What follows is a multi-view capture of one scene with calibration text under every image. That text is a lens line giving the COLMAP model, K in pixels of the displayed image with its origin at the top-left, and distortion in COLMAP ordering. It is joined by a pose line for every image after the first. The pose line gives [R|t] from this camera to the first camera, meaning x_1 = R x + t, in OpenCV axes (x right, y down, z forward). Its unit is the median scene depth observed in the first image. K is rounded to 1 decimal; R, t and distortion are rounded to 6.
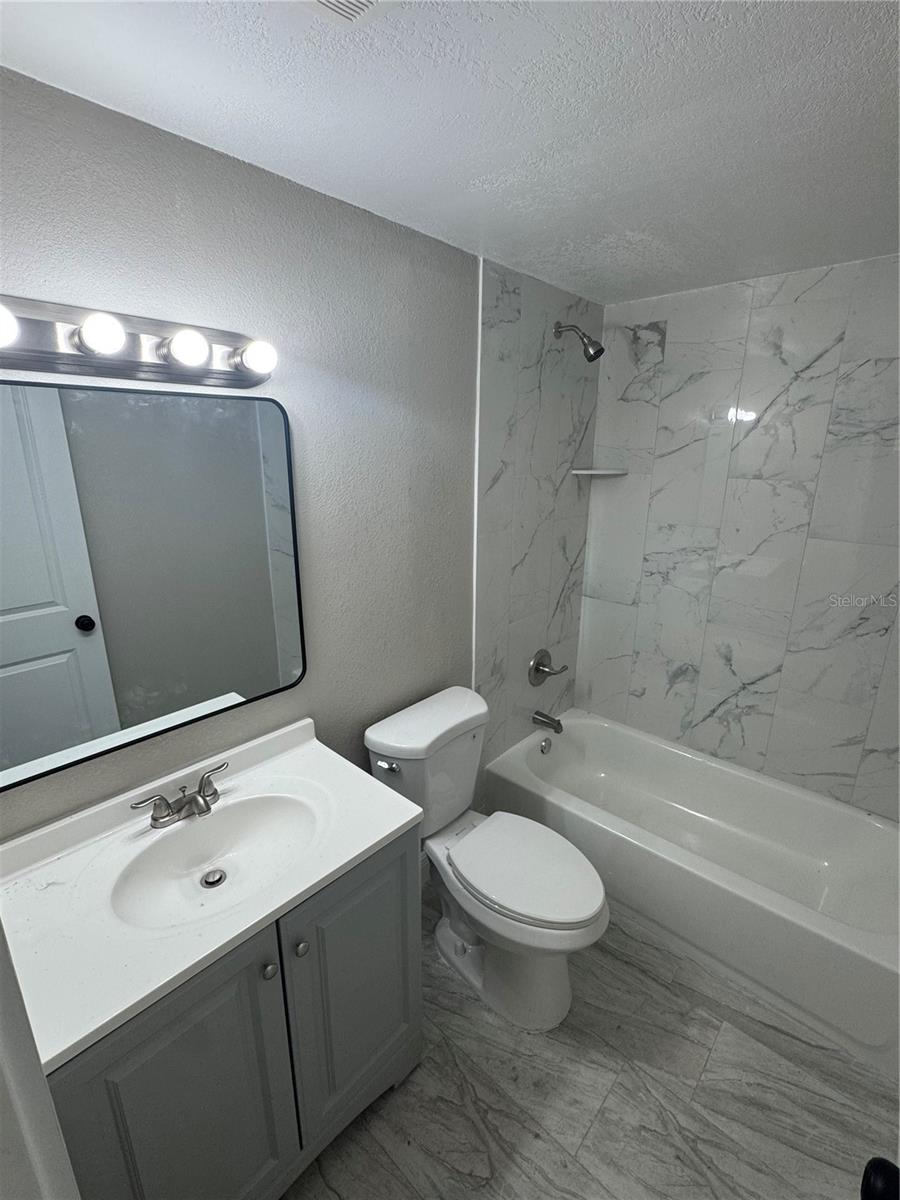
lens RADIAL K [[539.8, 0, 447.0], [0, 539.8, 600.1], [0, 0, 1]] dist [-0.006104, 0.000709]
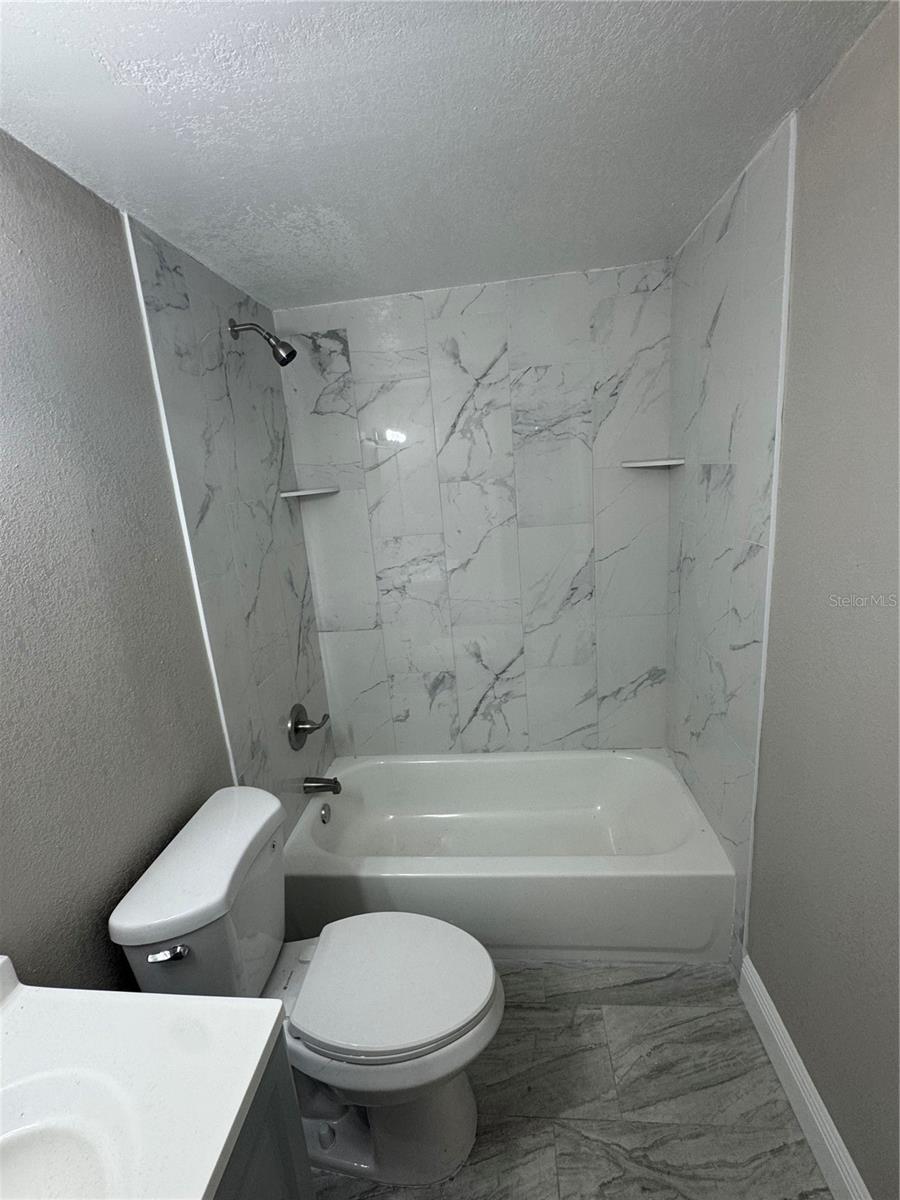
lens RADIAL K [[539.8, 0, 447.0], [0, 539.8, 600.1], [0, 0, 1]] dist [-0.006104, 0.000709]
pose [[0.796639, -0.209701, 0.566915, -0.094311], [0.249496, 0.968346, 0.007594, -0.017457], [-0.550562, 0.135393, 0.823741, 0.189734]]
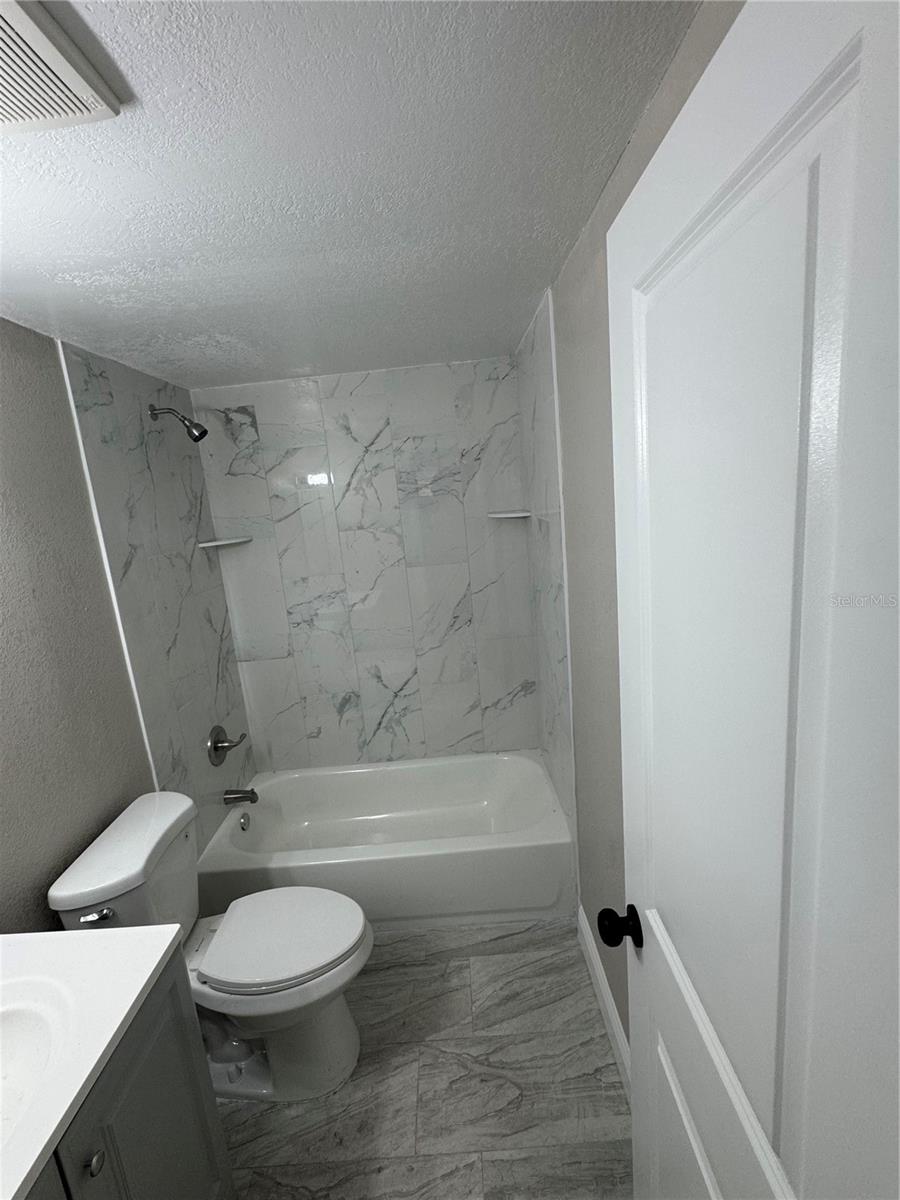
lens RADIAL K [[539.8, 0, 447.0], [0, 539.8, 600.1], [0, 0, 1]] dist [-0.006104, 0.000709]
pose [[0.734101, -0.207030, 0.646711, -0.117078], [0.278993, 0.960248, -0.009292, -0.001109], [-0.619079, 0.187249, 0.762679, -0.043716]]
